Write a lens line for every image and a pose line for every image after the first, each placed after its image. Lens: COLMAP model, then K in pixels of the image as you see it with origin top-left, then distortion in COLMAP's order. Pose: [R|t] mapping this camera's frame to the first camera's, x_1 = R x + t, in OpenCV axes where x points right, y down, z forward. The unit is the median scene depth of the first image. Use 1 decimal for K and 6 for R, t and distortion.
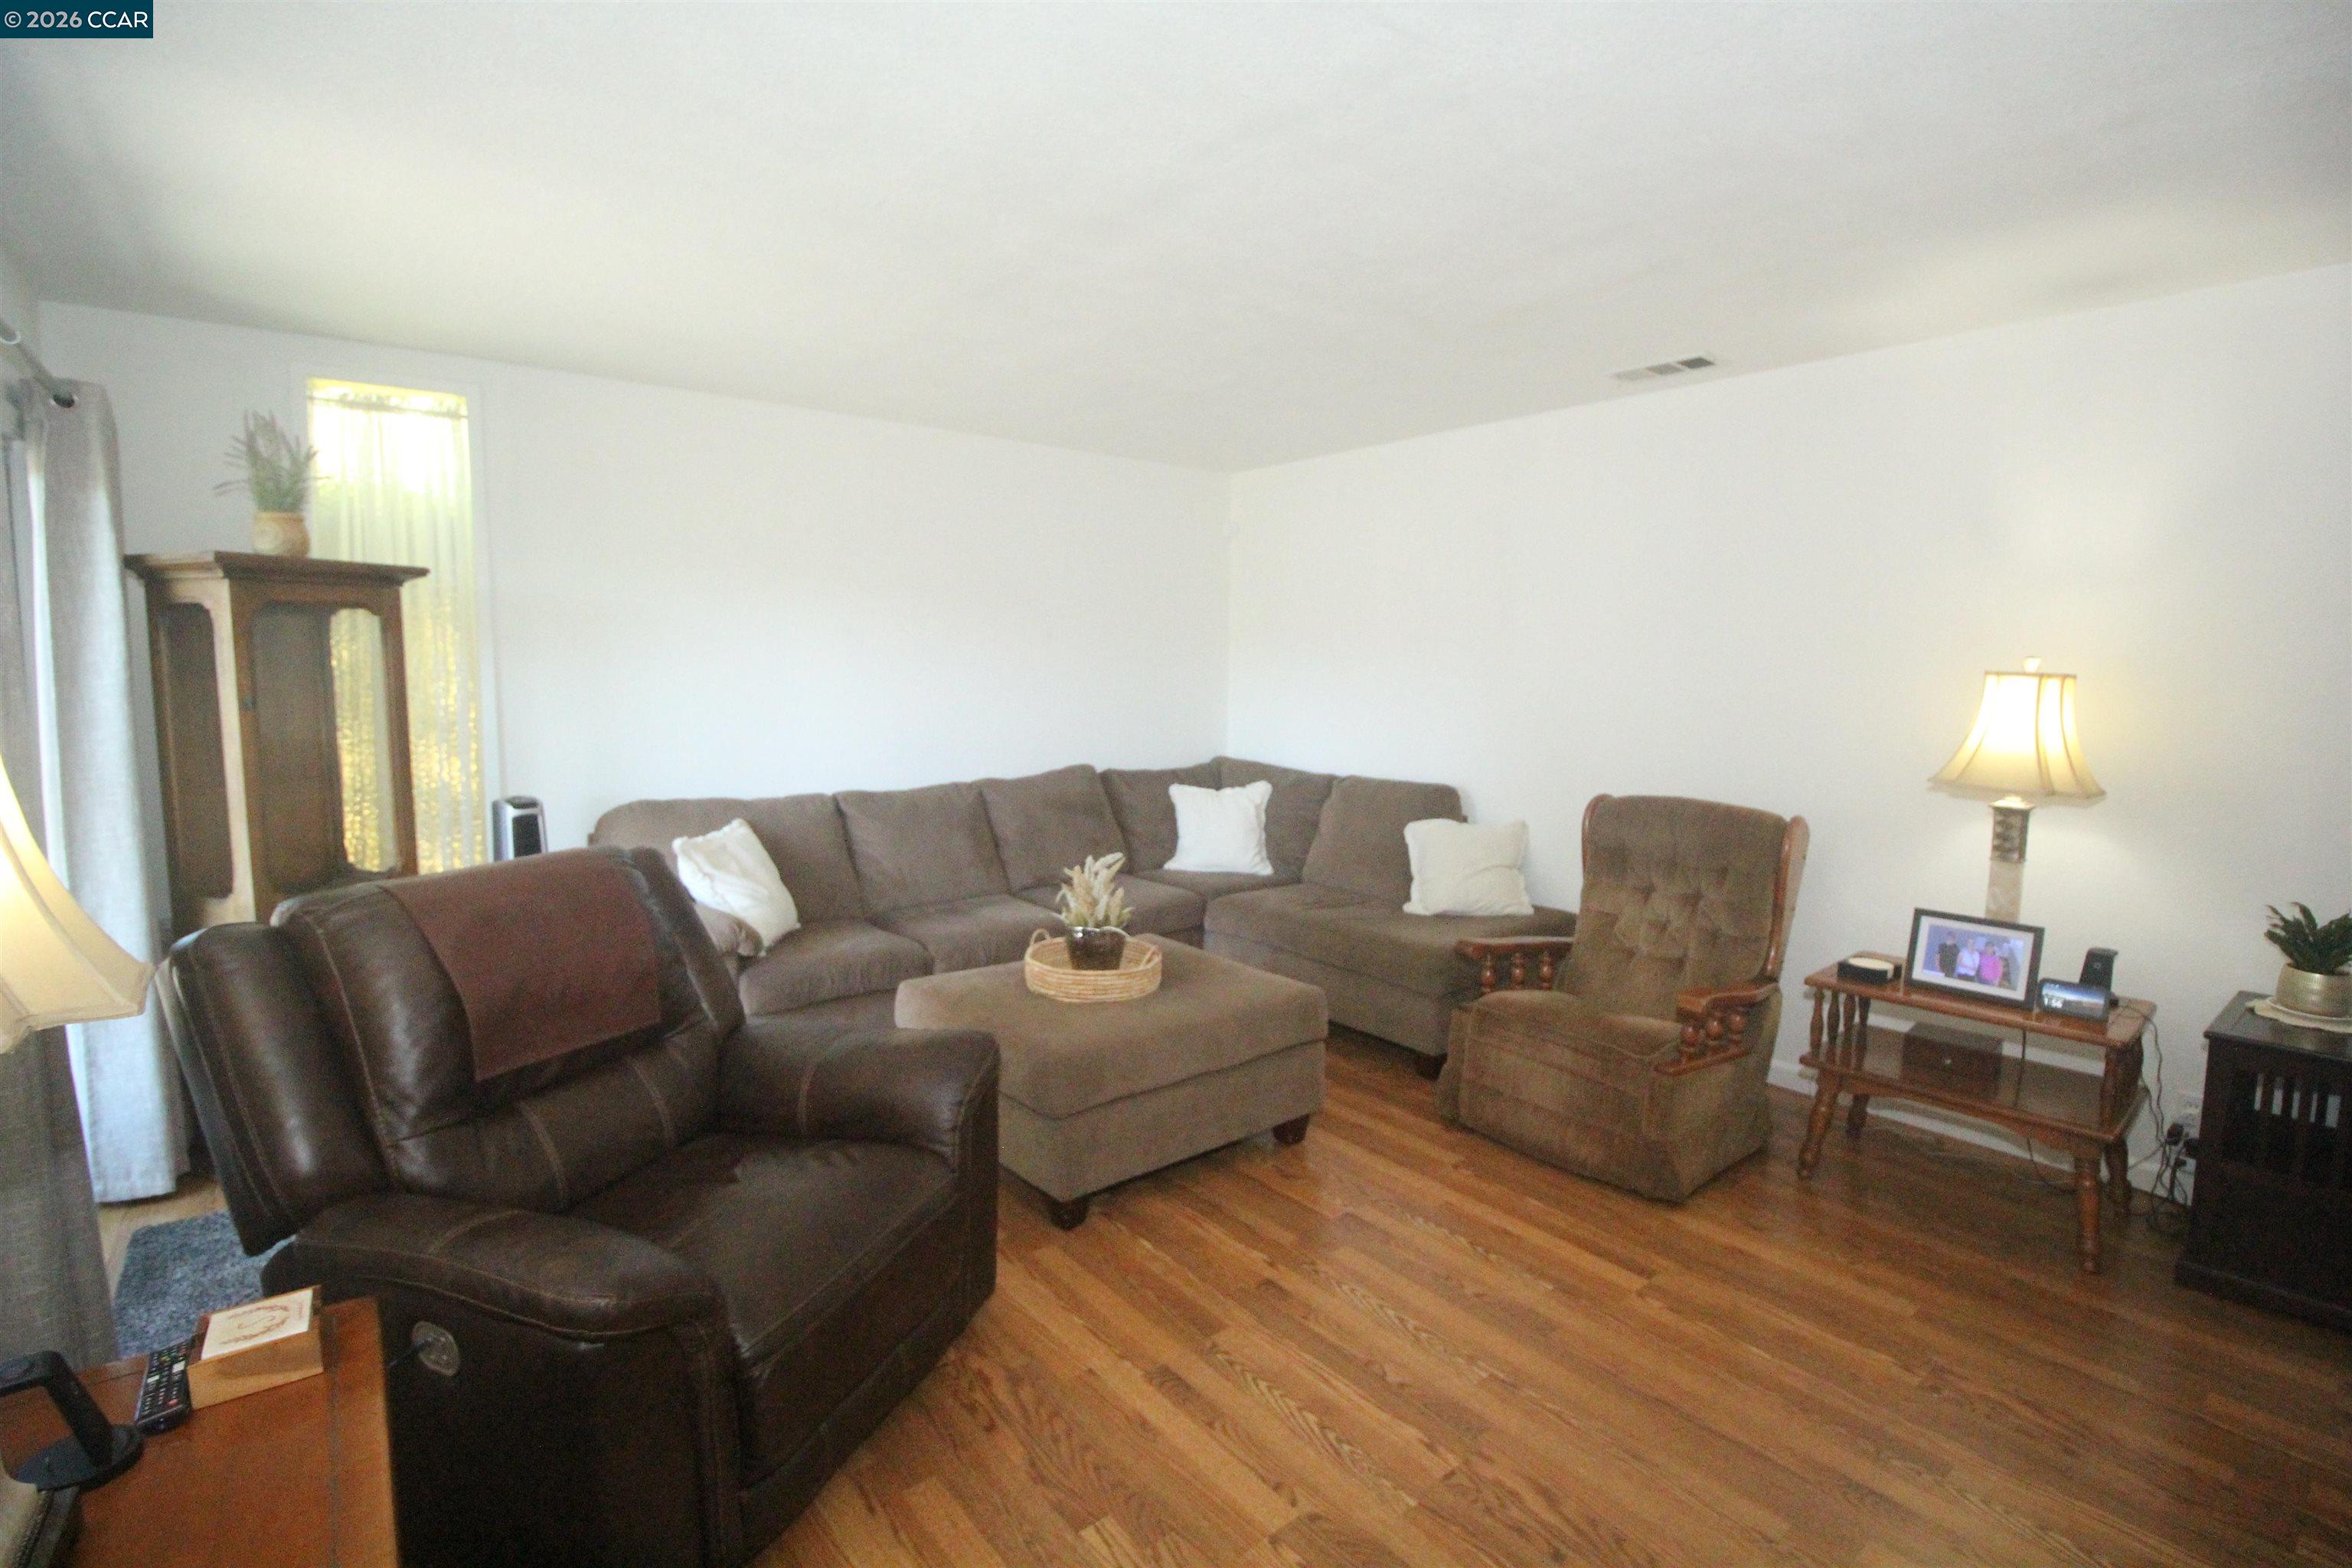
lens RADIAL K [[1086.8, 0, 1195.3], [0, 1086.8, 779.0], [0, 0, 1]] dist [-0.002535, -0.009157]
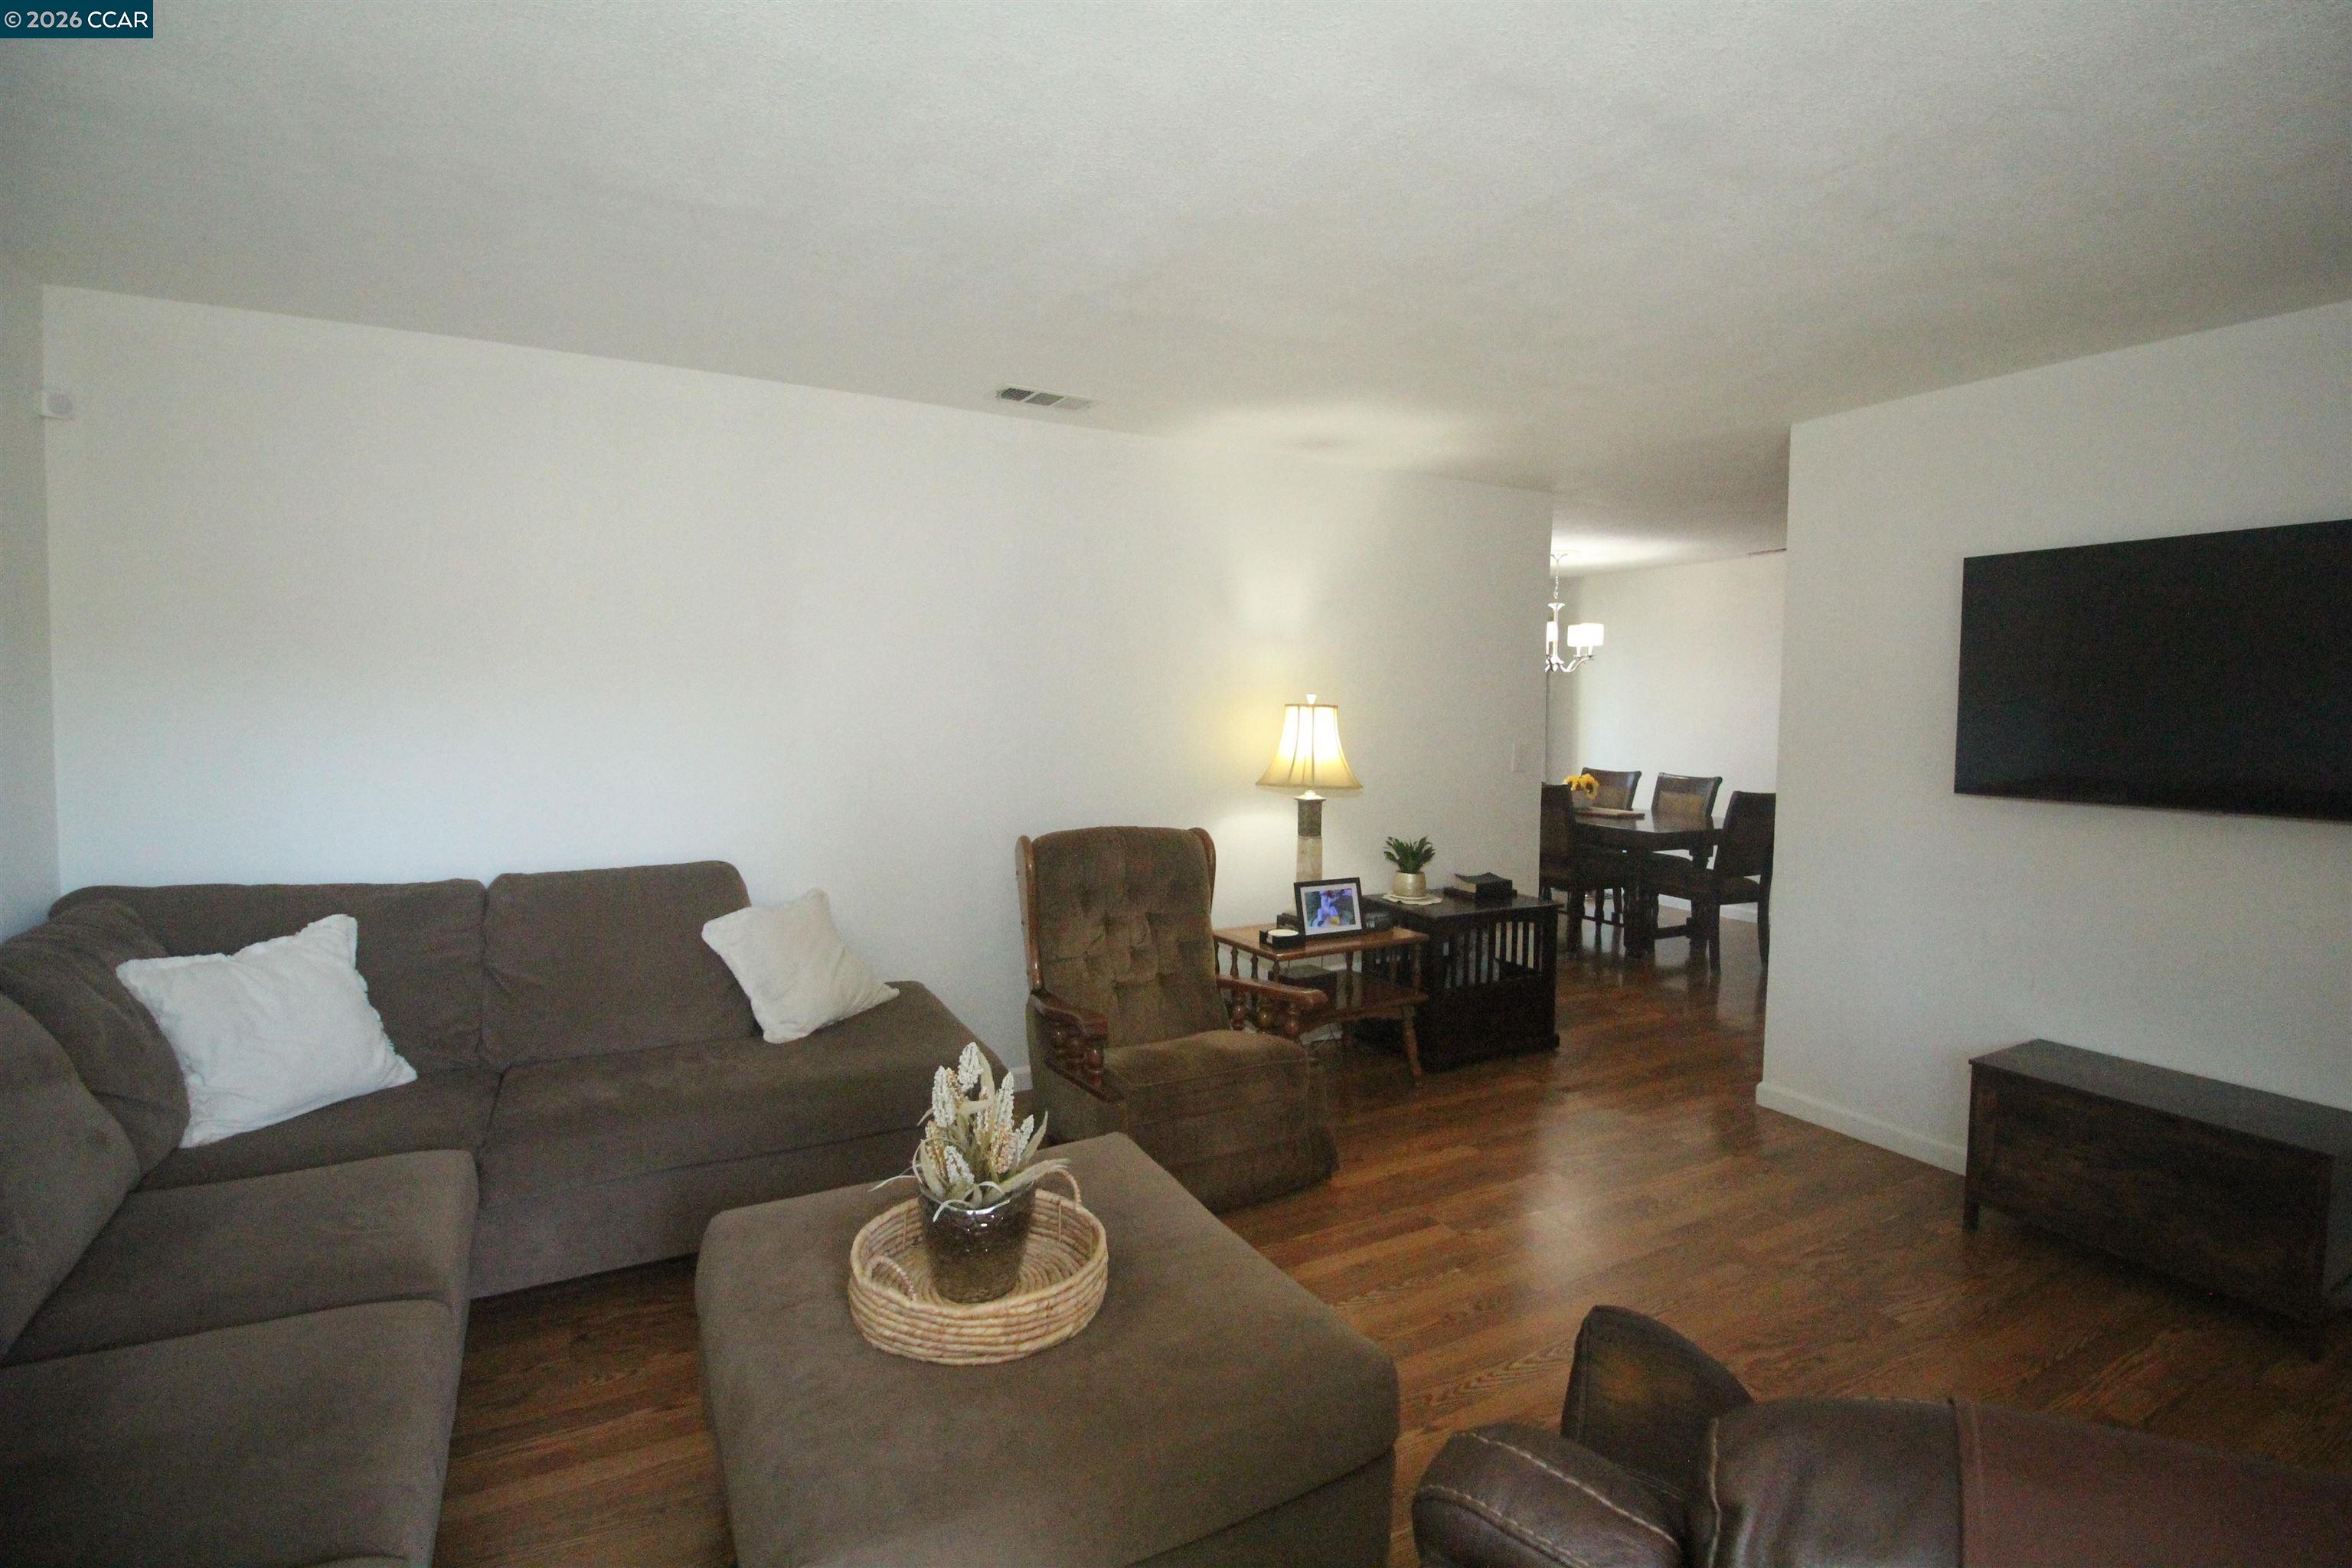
lens RADIAL K [[1086.8, 0, 1184.4], [0, 1086.8, 771.2], [0, 0, 1]] dist [-0.002535, -0.009157]
pose [[0.186445, -0.065778, 0.980261, -0.654760], [0.096179, 0.994186, 0.048419, -0.093382], [-0.977746, 0.085253, 0.191687, 0.875698]]
